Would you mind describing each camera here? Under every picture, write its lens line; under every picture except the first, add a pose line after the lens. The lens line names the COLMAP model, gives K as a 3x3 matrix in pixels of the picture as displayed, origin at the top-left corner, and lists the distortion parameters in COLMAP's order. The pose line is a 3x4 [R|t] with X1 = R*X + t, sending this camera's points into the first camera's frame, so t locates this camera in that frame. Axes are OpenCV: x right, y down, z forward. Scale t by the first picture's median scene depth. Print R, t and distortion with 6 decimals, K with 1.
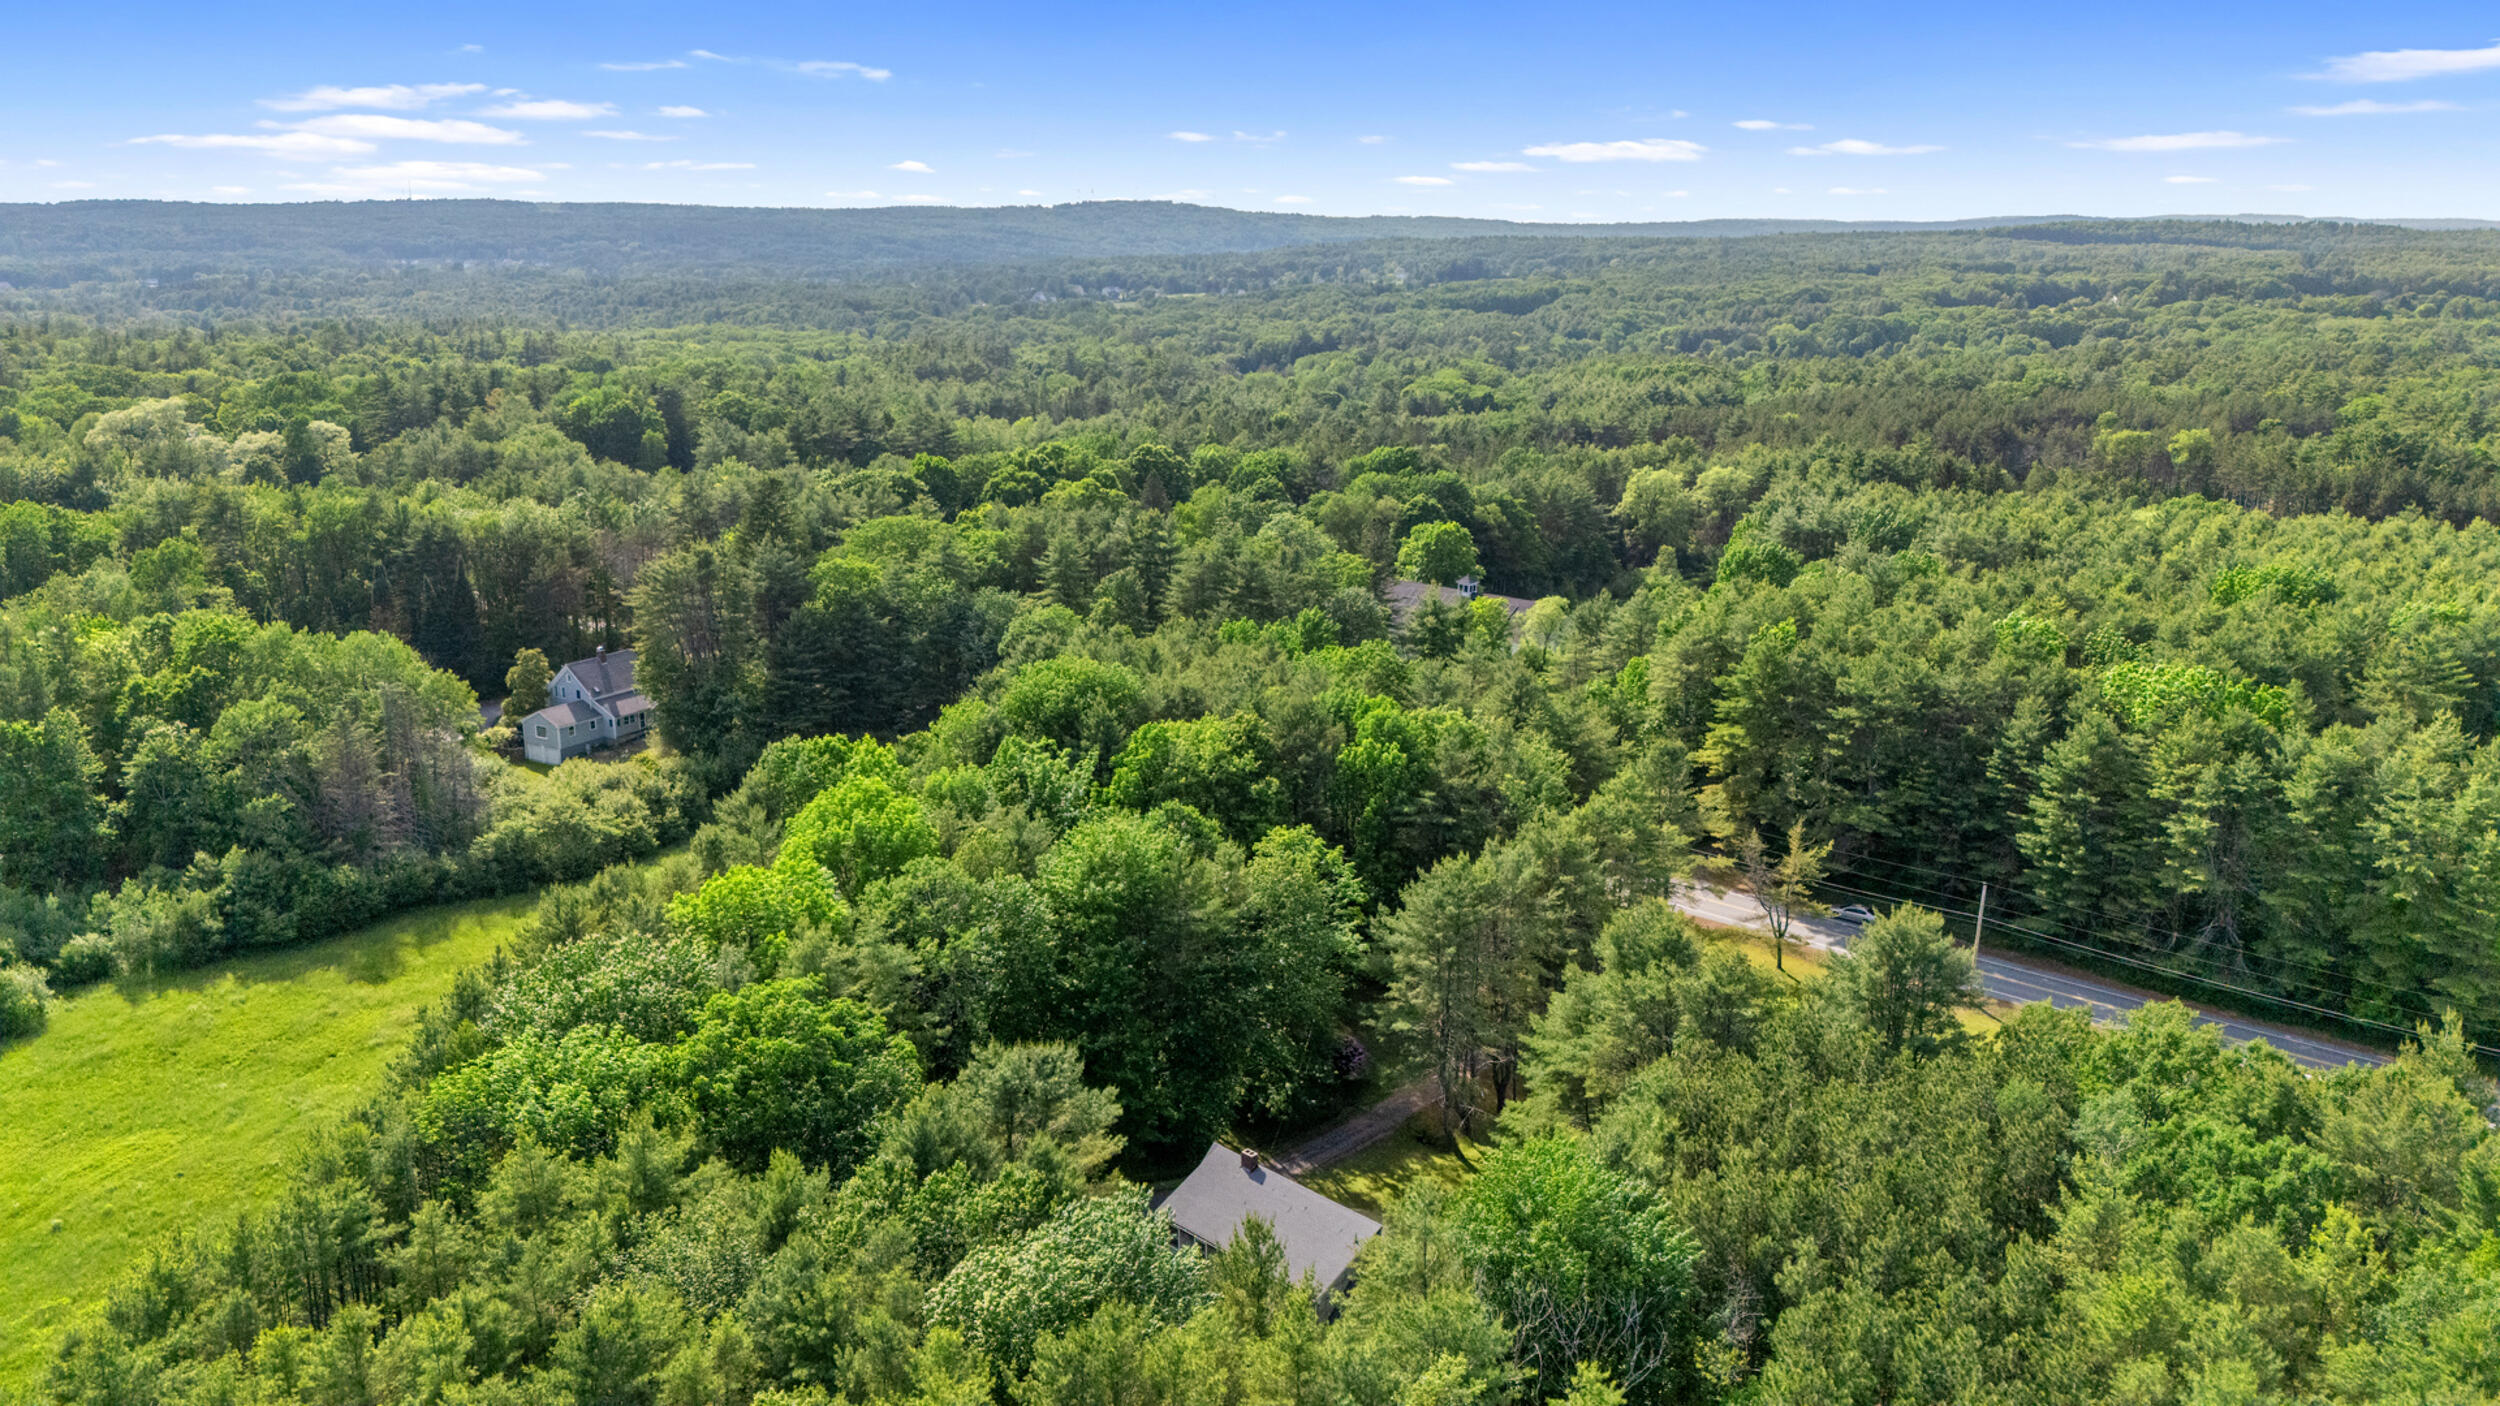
lens RADIAL K [[1822.3, 0, 1262.6], [0, 1822.3, 712.8], [0, 0, 1]] dist [0.091534, -0.104539]
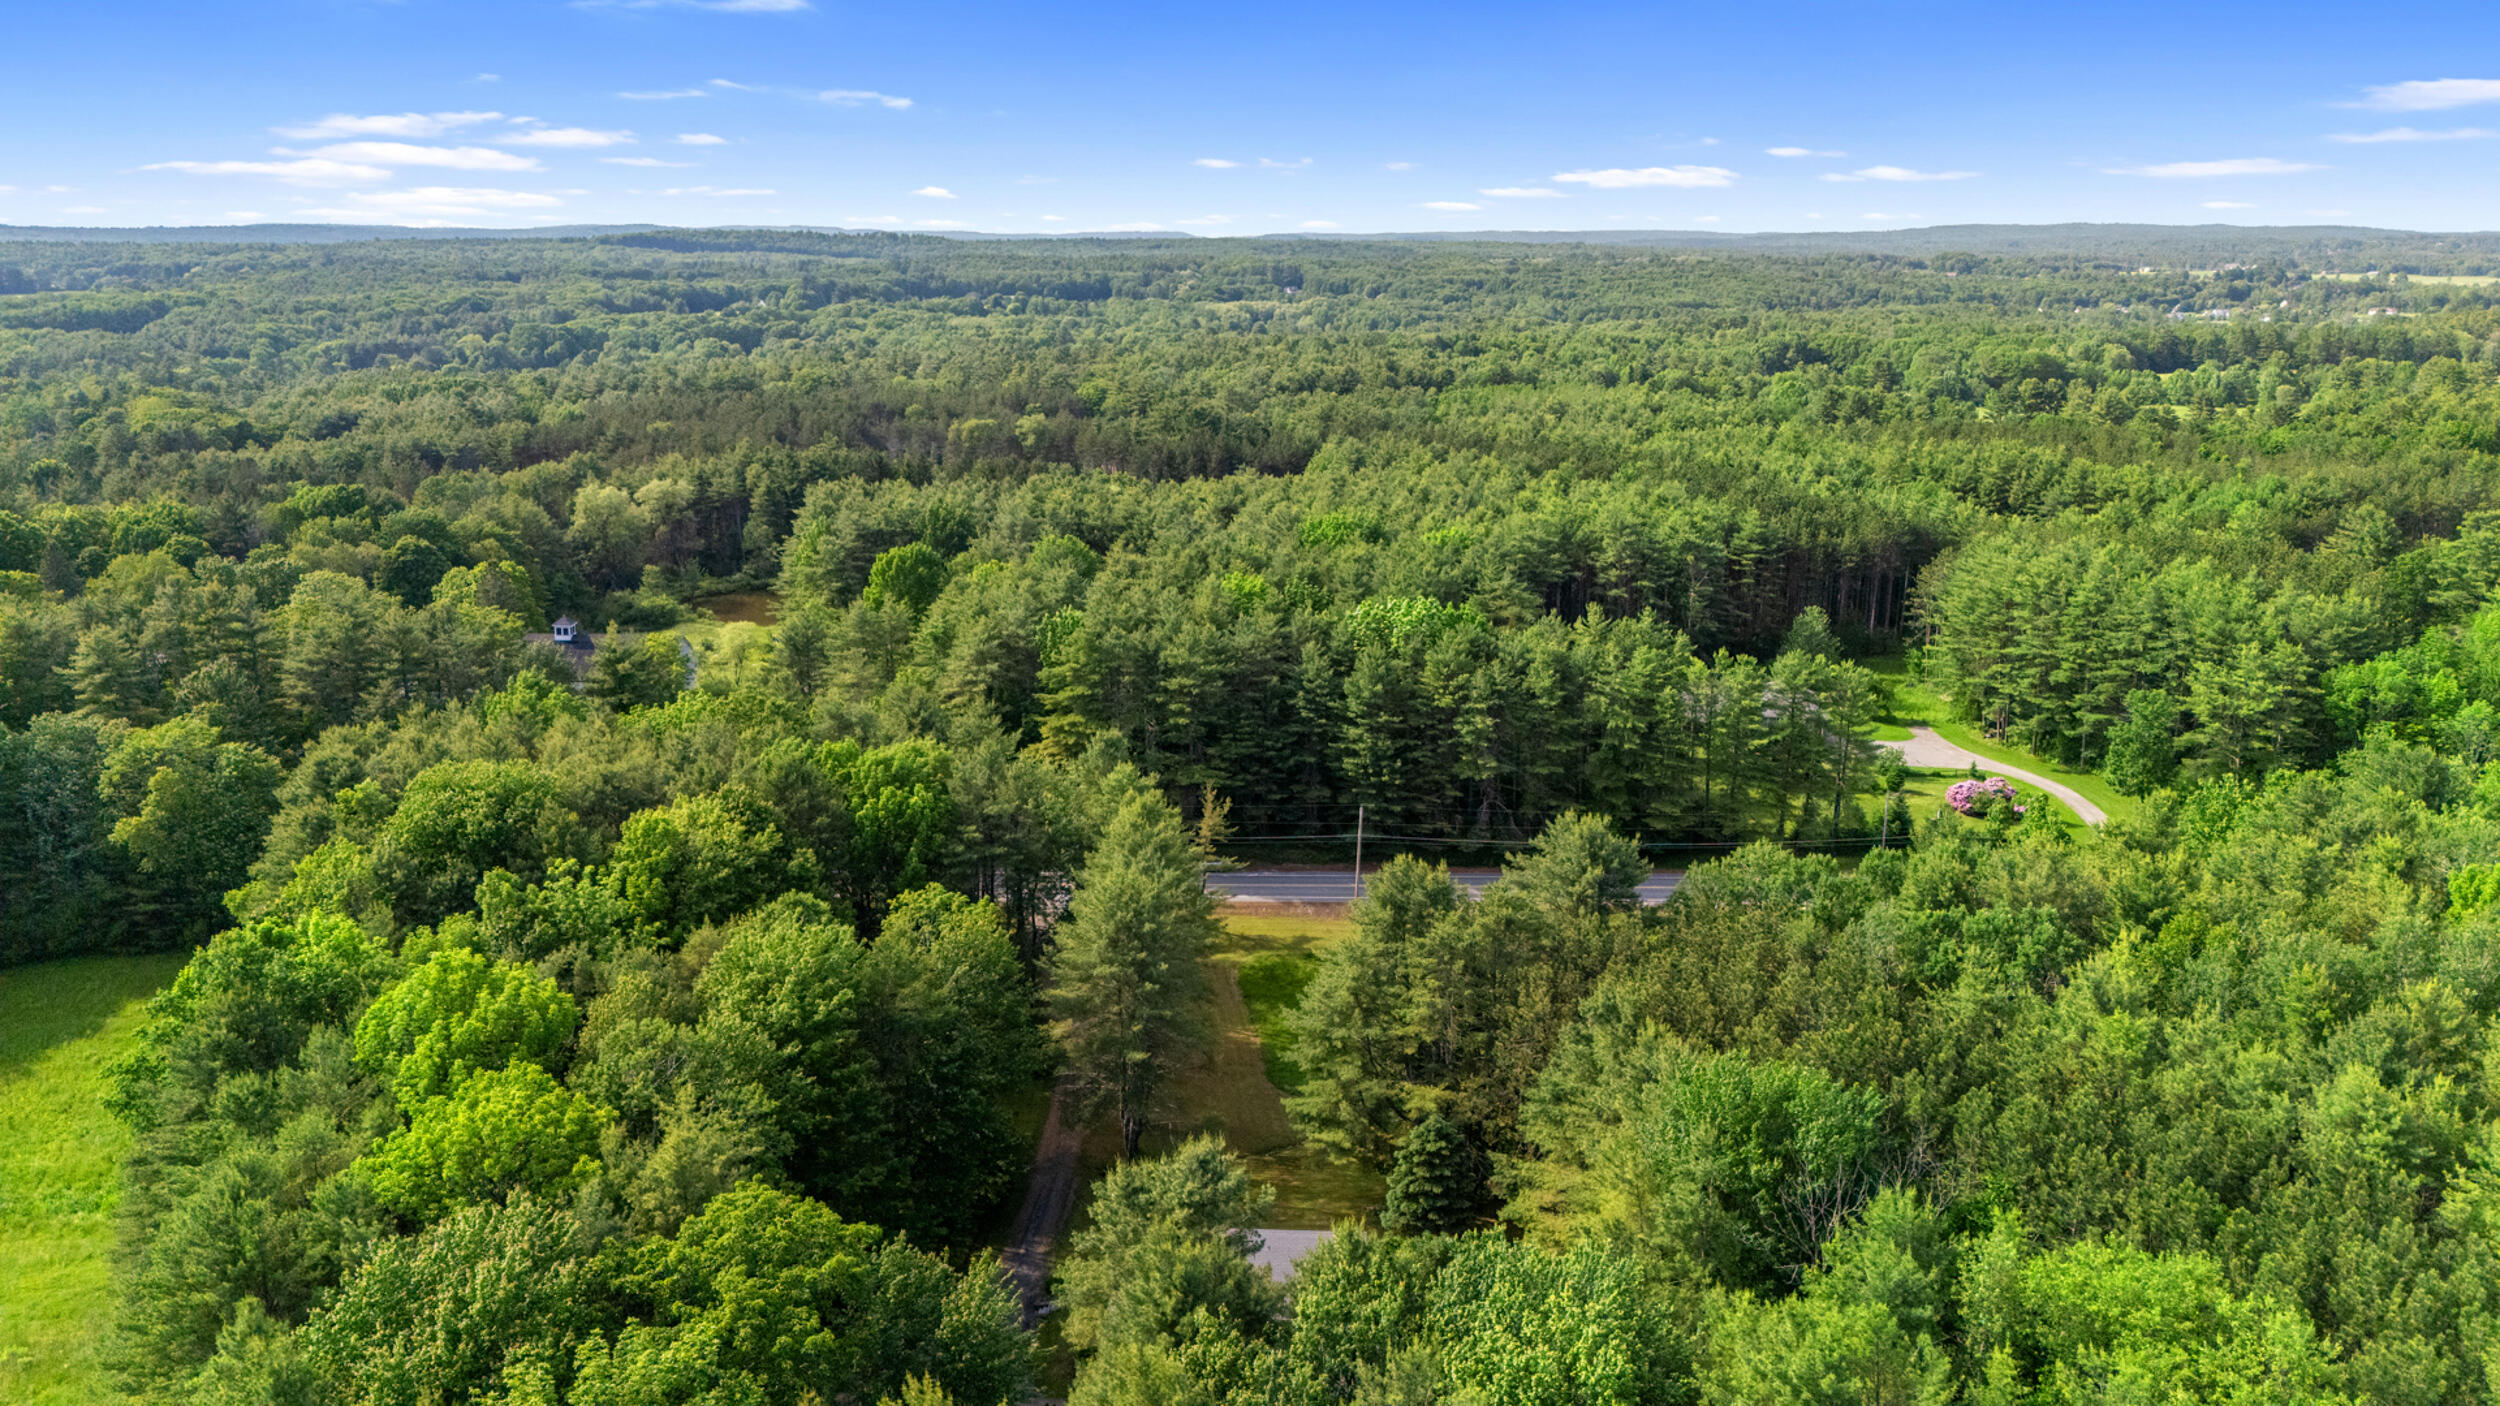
lens RADIAL K [[1839.6, 0, 1216.7], [0, 1839.6, 704.1], [0, 0, 1]] dist [0.014728, 0.002143]
pose [[0.750193, -0.165153, 0.640262, -0.343897], [0.170232, 0.983905, 0.054333, -0.040585], [-0.638930, 0.068233, 0.766232, 0.148604]]
